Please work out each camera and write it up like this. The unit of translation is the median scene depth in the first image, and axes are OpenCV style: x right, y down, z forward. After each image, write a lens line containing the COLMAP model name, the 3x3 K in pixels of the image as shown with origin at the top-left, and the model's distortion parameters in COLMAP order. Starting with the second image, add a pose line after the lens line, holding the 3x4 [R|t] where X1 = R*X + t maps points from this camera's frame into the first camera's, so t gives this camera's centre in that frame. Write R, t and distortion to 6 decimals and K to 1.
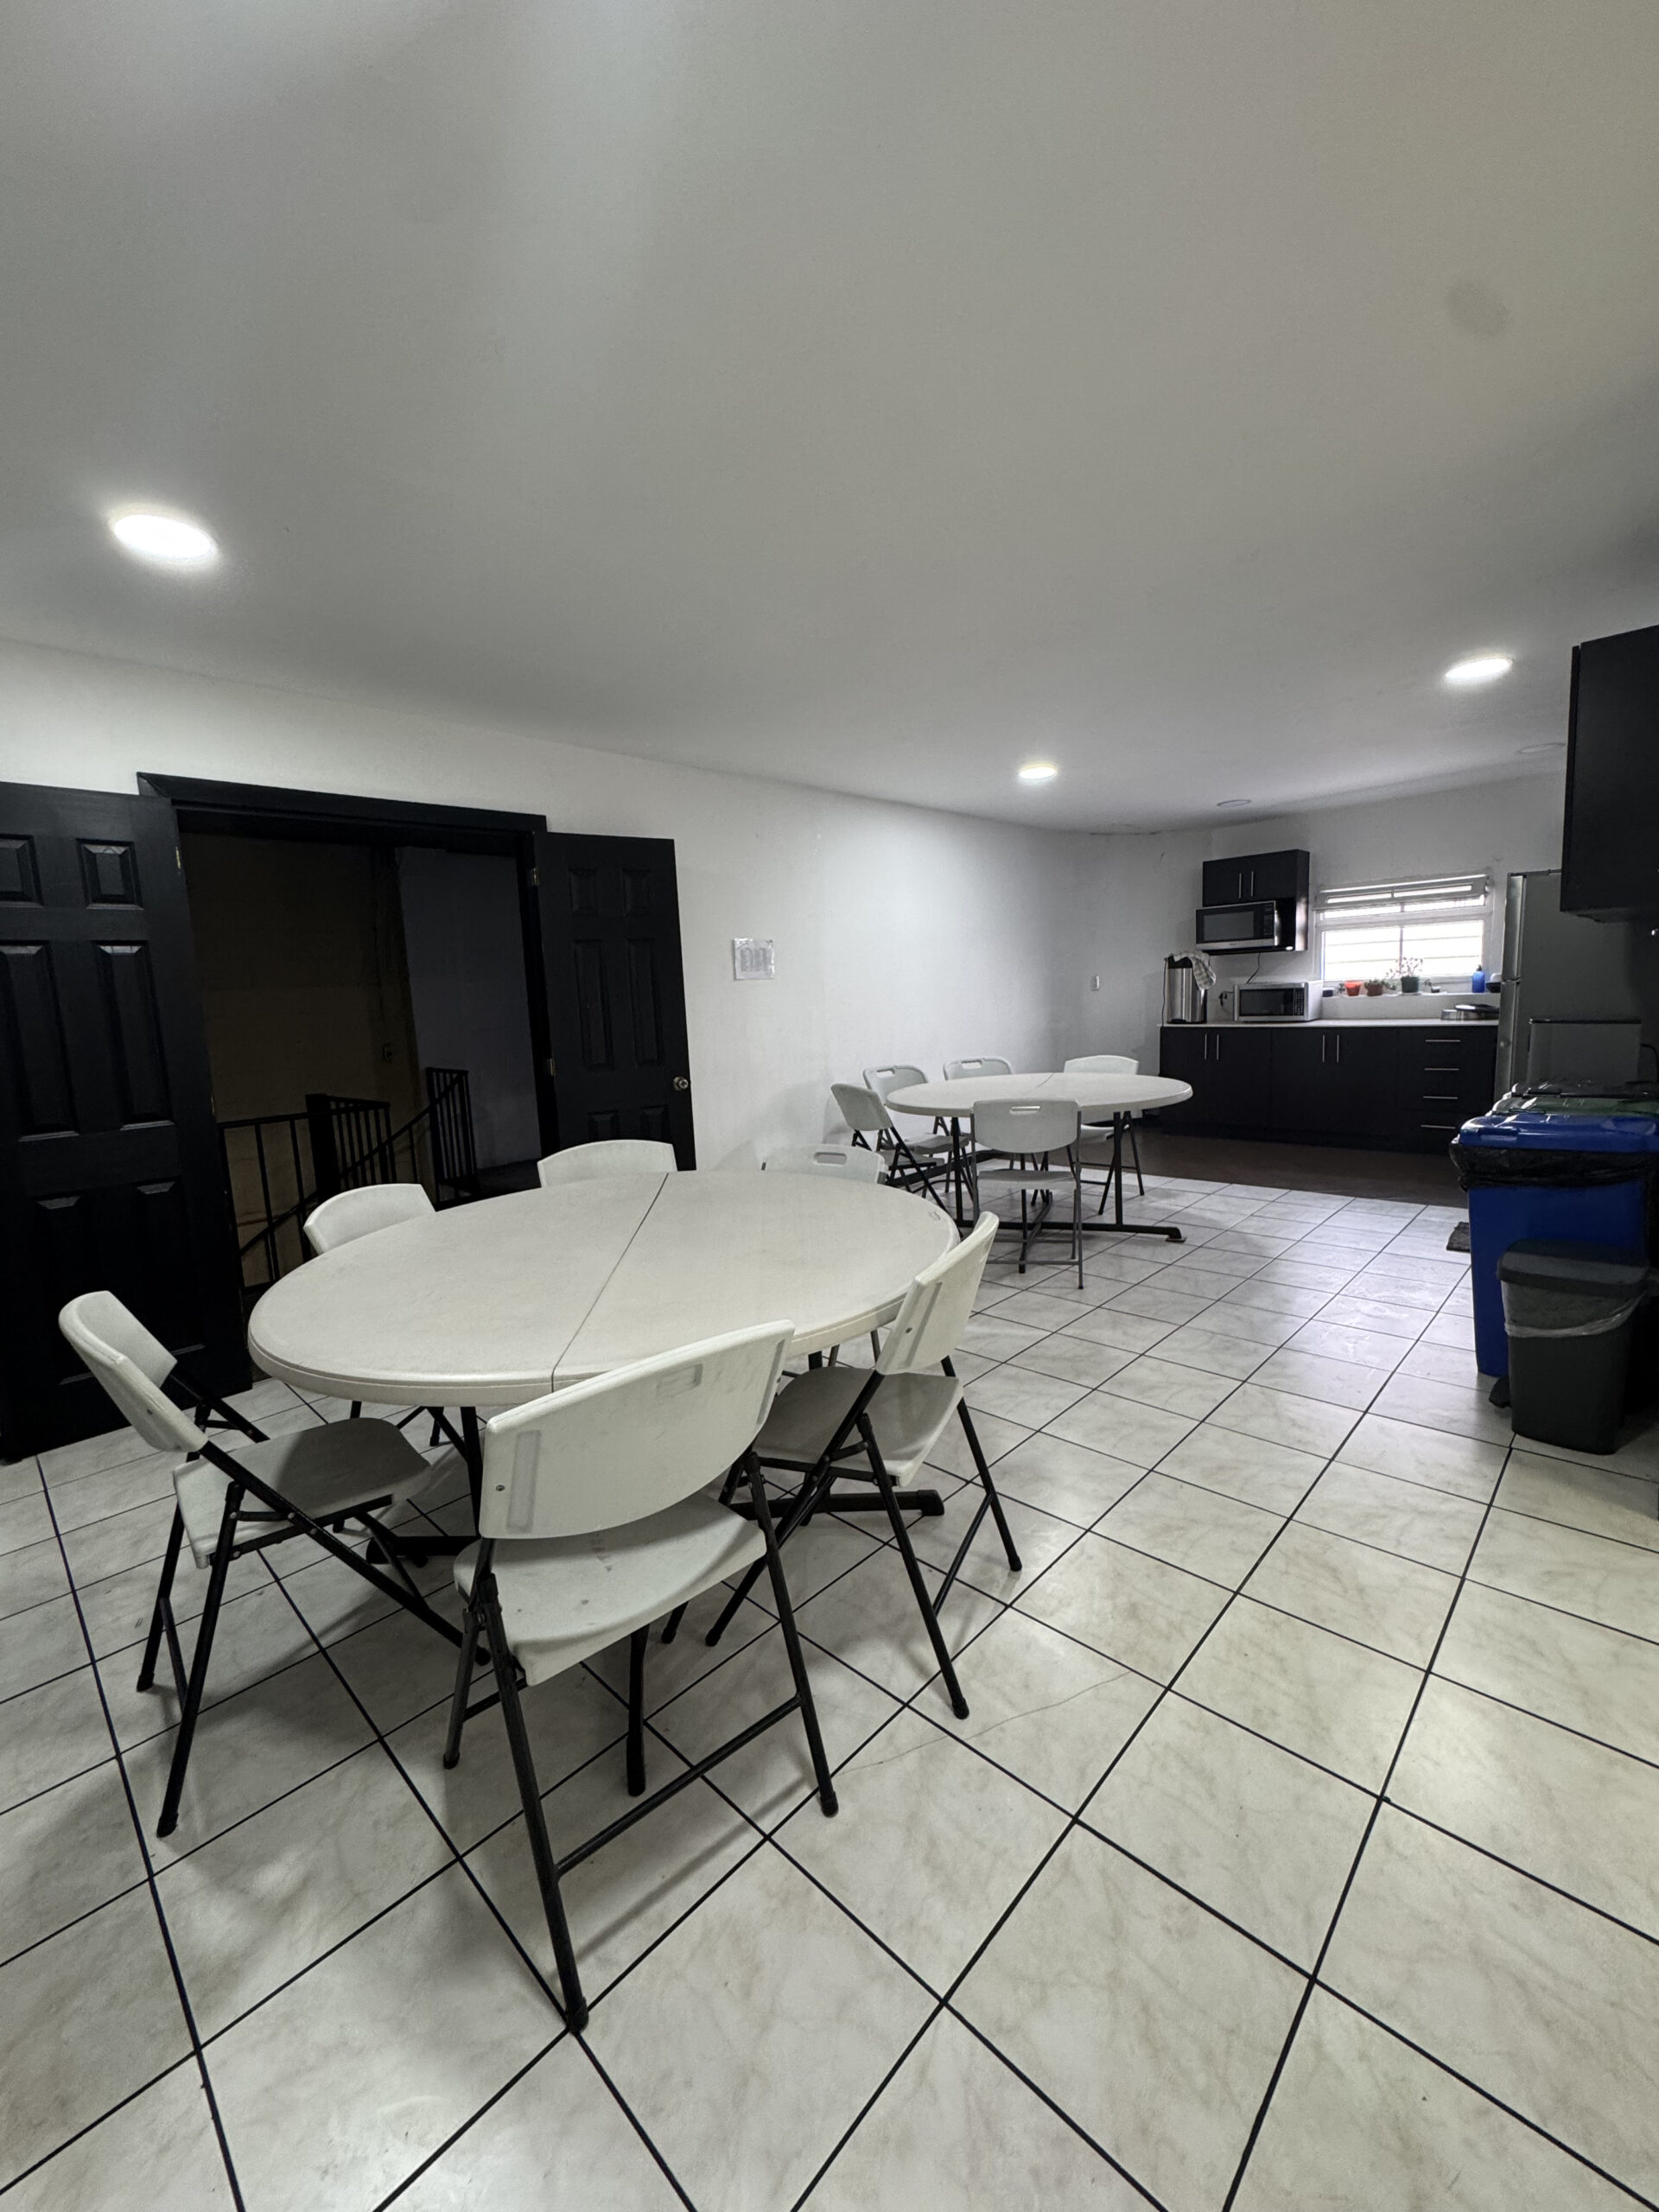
lens RADIAL K [[889.5, 0, 833.1], [0, 889.5, 1103.3], [0, 0, 1]] dist [0.000281, -0.000564]
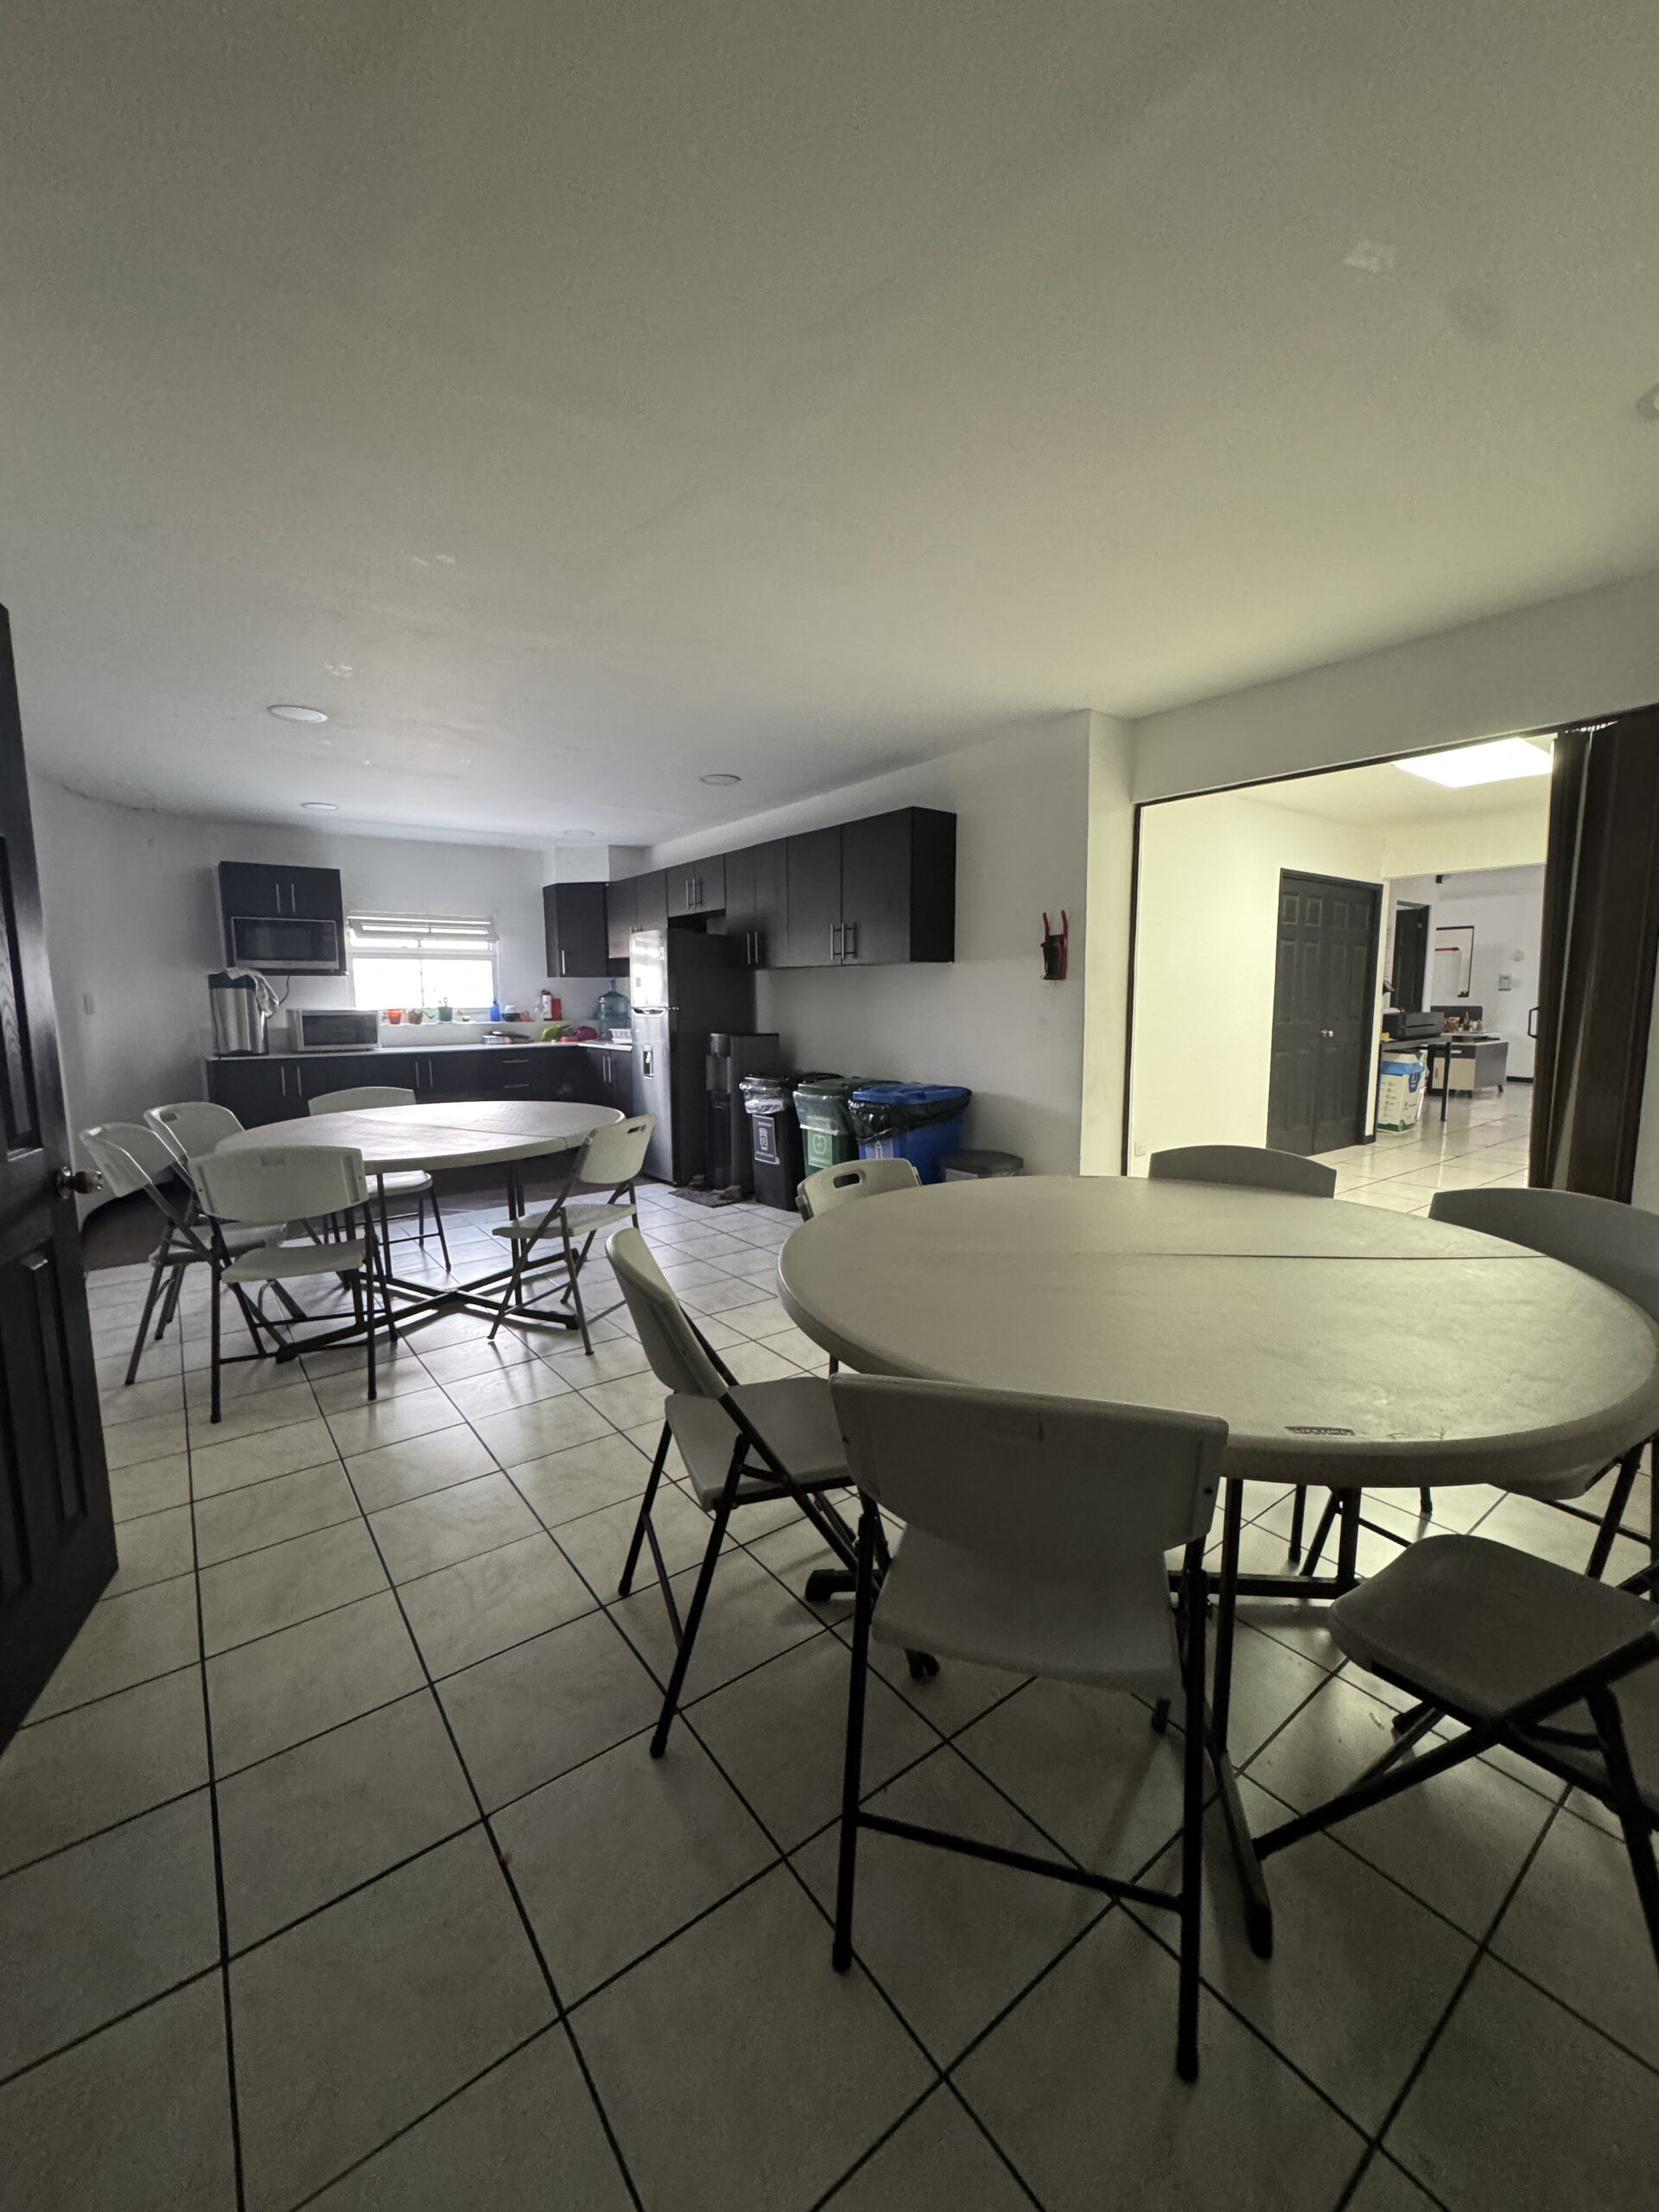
lens RADIAL K [[889.5, 0, 833.1], [0, 889.5, 1103.3], [0, 0, 1]] dist [0.000281, -0.000564]
pose [[0.146923, -0.078458, 0.986031, -0.369114], [0.118569, 0.991059, 0.061190, -0.032869], [-0.982016, 0.107923, 0.154912, 0.359061]]
